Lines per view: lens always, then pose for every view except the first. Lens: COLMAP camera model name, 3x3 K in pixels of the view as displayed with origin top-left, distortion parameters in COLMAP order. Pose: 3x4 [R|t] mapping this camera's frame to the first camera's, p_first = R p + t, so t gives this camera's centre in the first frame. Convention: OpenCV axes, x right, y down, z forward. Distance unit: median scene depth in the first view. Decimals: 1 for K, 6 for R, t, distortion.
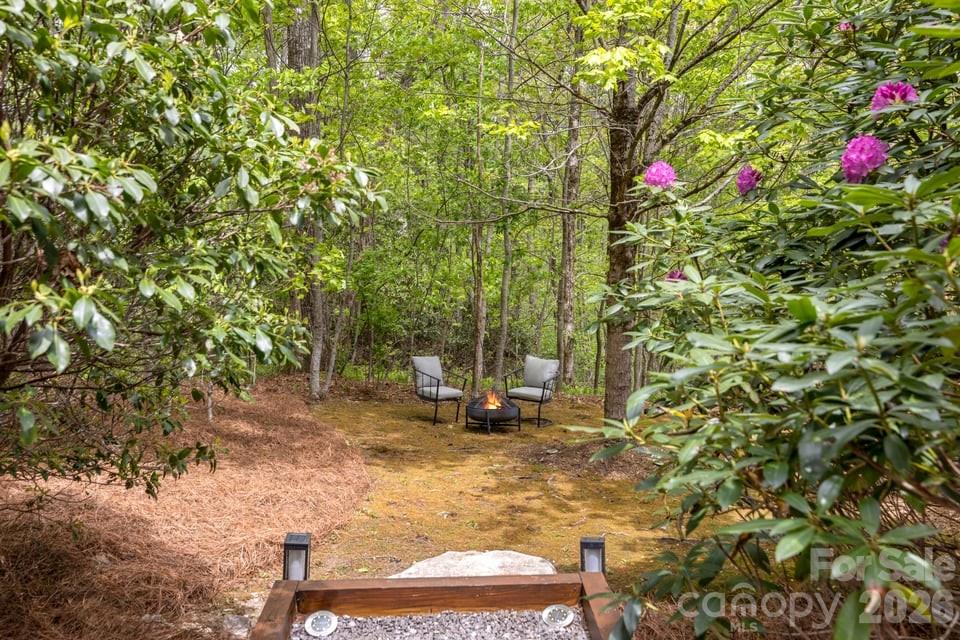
lens RADIAL K [[883.2, 0, 480.3], [0, 883.2, 319.5], [0, 0, 1]] dist [-0.001450, 0.000000]
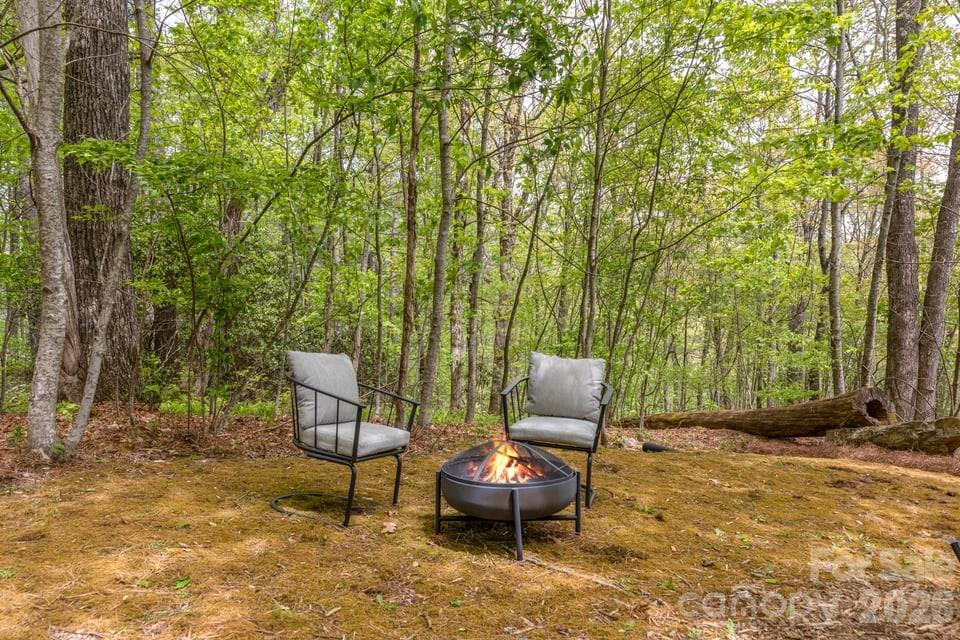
lens RADIAL K [[620.3, 0, 478.1], [0, 620.3, 320.6], [0, 0, 1]] dist [0.002087, 0.000124]
pose [[0.973547, 0.000591, 0.228484, -0.057620], [0.015209, 0.997611, -0.067386, 0.049054], [-0.227978, 0.069079, 0.971213, 0.707701]]
